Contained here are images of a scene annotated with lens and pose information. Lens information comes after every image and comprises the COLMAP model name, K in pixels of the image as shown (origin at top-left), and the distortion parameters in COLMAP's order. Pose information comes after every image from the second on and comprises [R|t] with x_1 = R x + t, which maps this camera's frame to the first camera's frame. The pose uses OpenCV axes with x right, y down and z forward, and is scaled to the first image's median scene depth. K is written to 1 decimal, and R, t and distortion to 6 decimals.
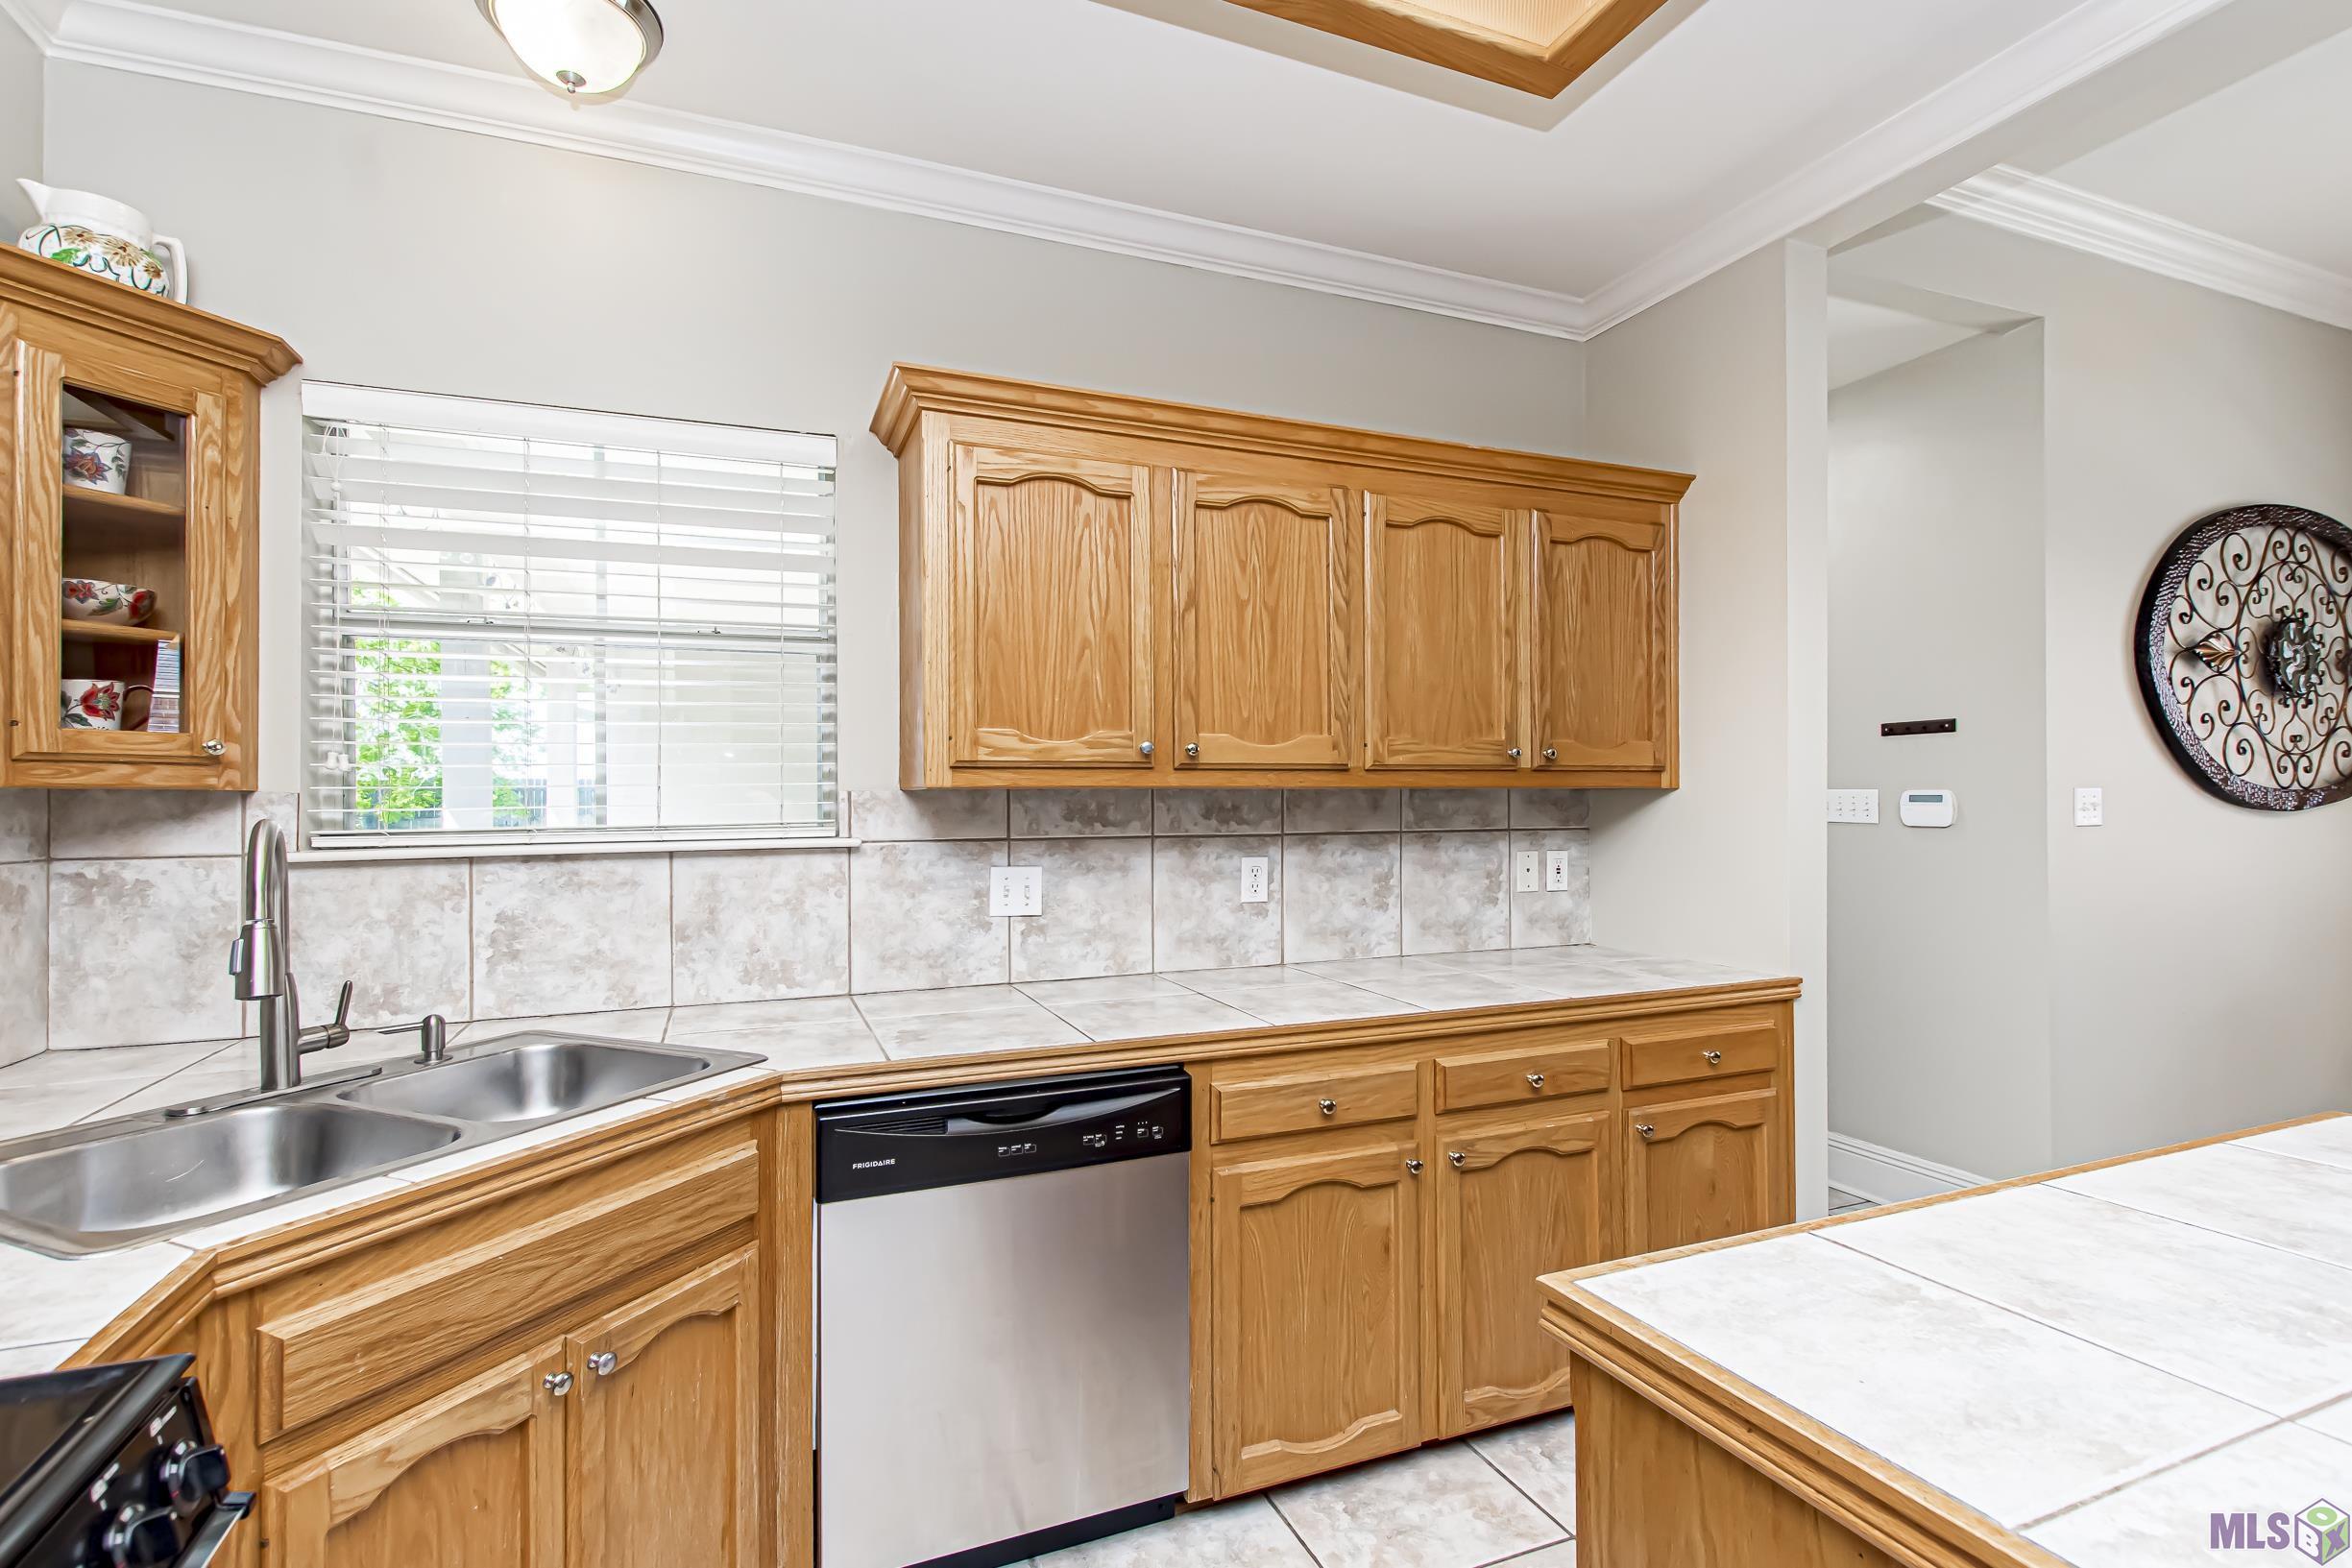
lens RADIAL K [[1052.9, 0, 1185.5], [0, 1052.9, 783.3], [0, 0, 1]] dist [0.002543, -0.001573]
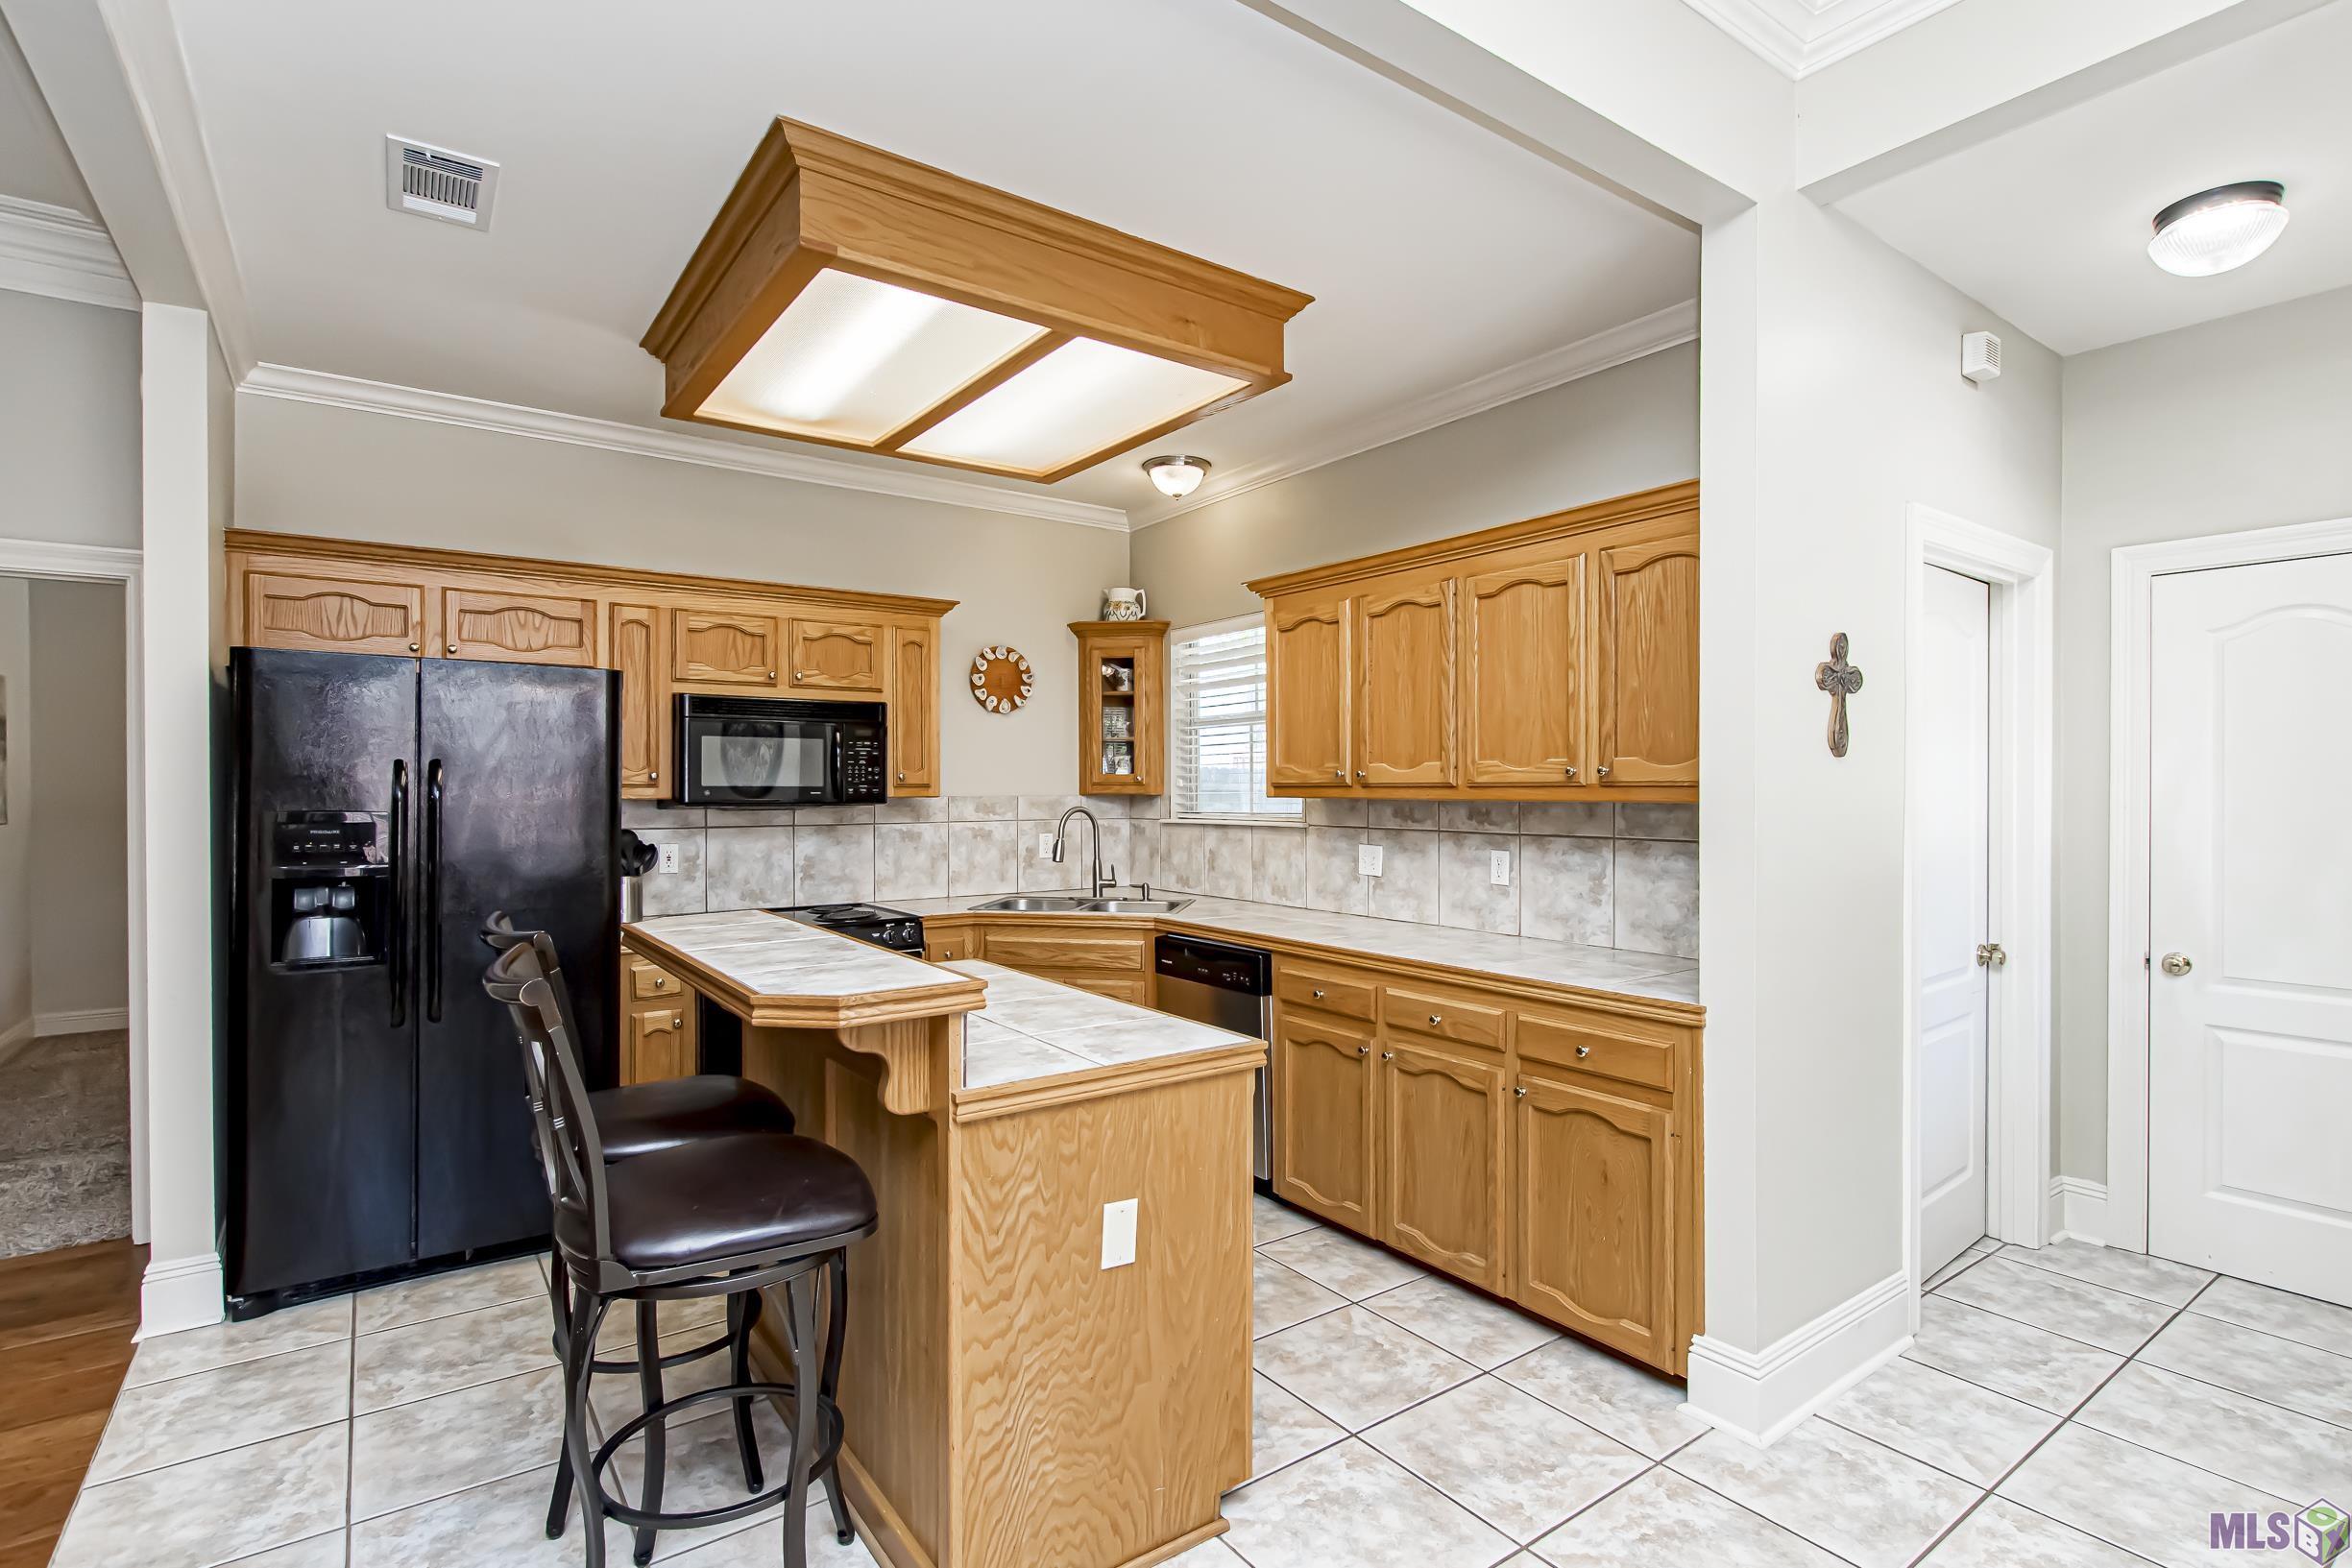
lens RADIAL K [[1135.7, 0, 1167.0], [0, 1135.7, 789.3], [0, 0, 1]] dist [0.005525, 0.001094]
pose [[0.233821, 0.008493, -0.972243, 1.364680], [0.016338, 0.999786, 0.012663, -0.031530], [0.972142, -0.018846, 0.233632, 0.271879]]
